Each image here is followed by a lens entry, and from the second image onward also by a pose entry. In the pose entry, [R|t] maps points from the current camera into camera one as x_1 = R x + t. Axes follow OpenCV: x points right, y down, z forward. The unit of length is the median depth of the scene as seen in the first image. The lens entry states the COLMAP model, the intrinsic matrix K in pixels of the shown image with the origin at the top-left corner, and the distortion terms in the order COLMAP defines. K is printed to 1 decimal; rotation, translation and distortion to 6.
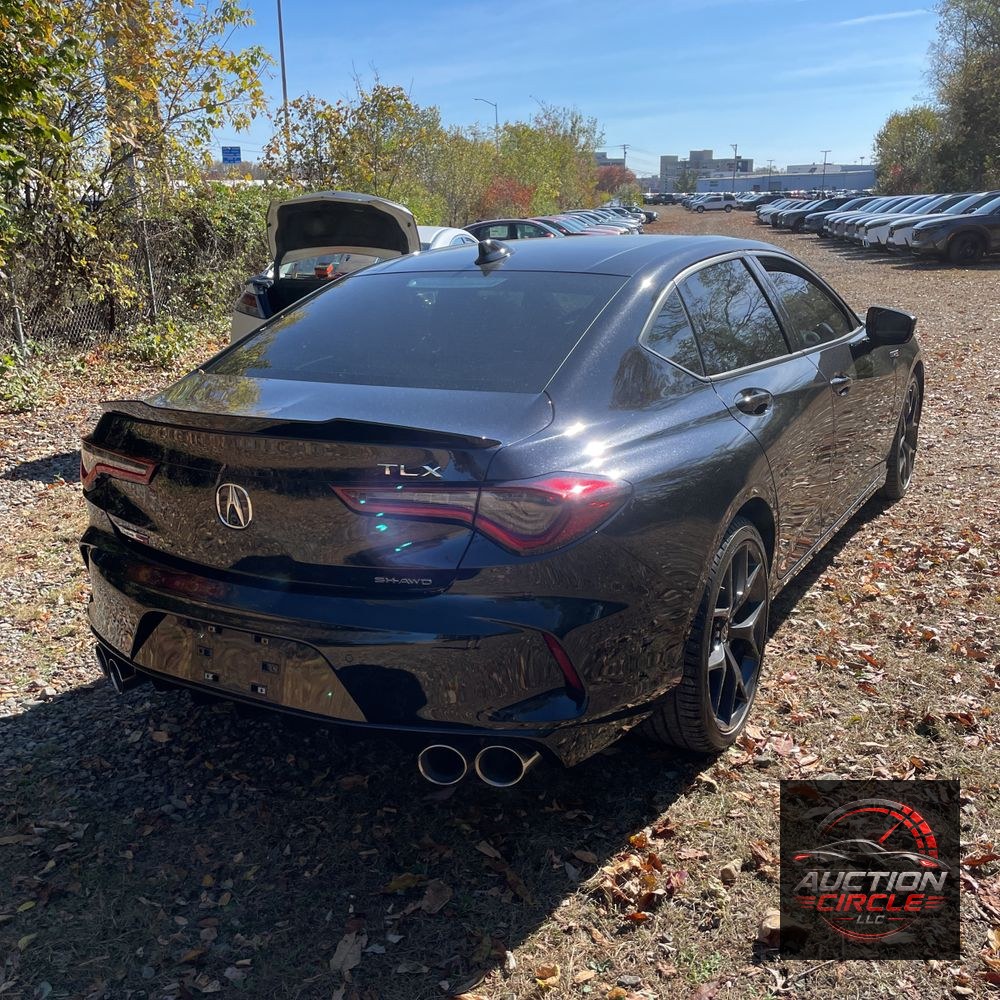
lens RADIAL K [[1115.3, 0, 499.9], [0, 1115.3, 552.9], [0, 0, 1]] dist [0.090239, -0.146780]
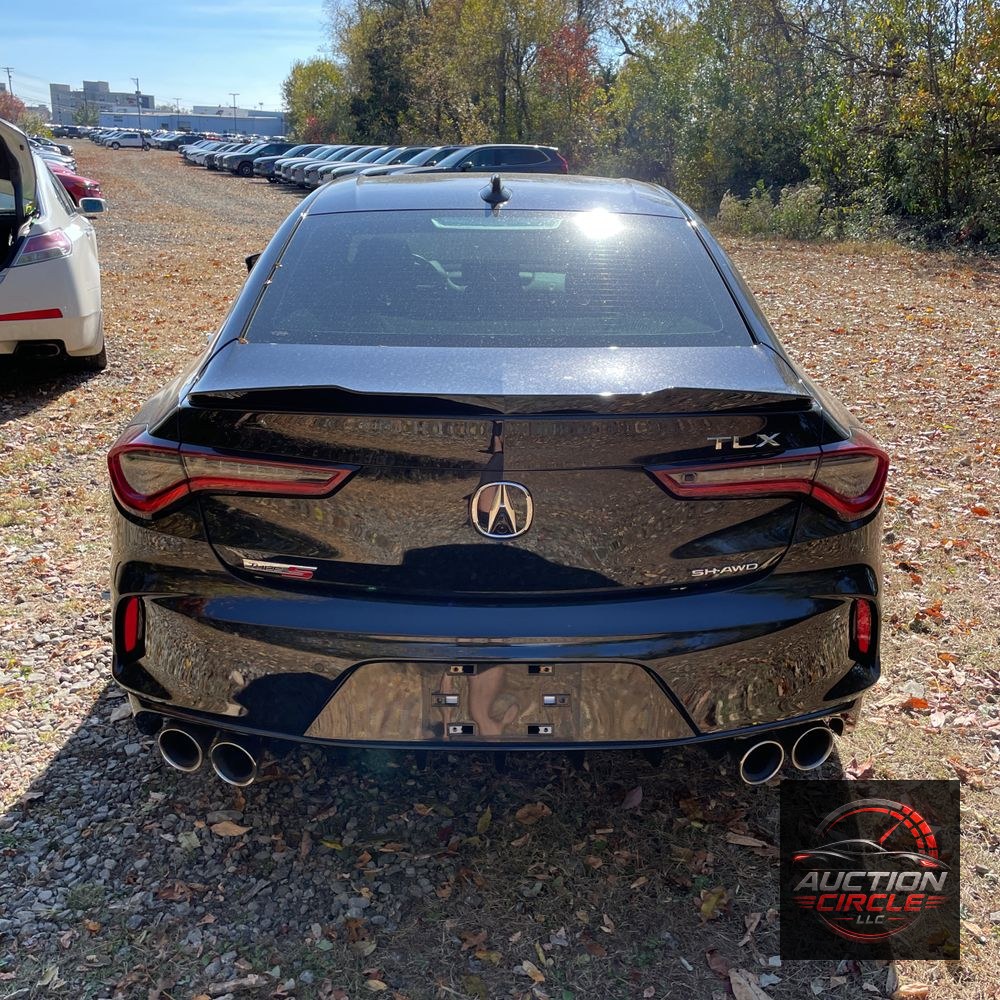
lens RADIAL K [[1087.6, 0, 499.9], [0, 1087.6, 549.2], [0, 0, 1]] dist [0.075563, -0.118556]
pose [[0.825226, -0.147303, 0.545256, -0.118290], [0.120164, 0.989079, 0.085341, -0.014310], [-0.551872, -0.004906, 0.833914, 0.065039]]
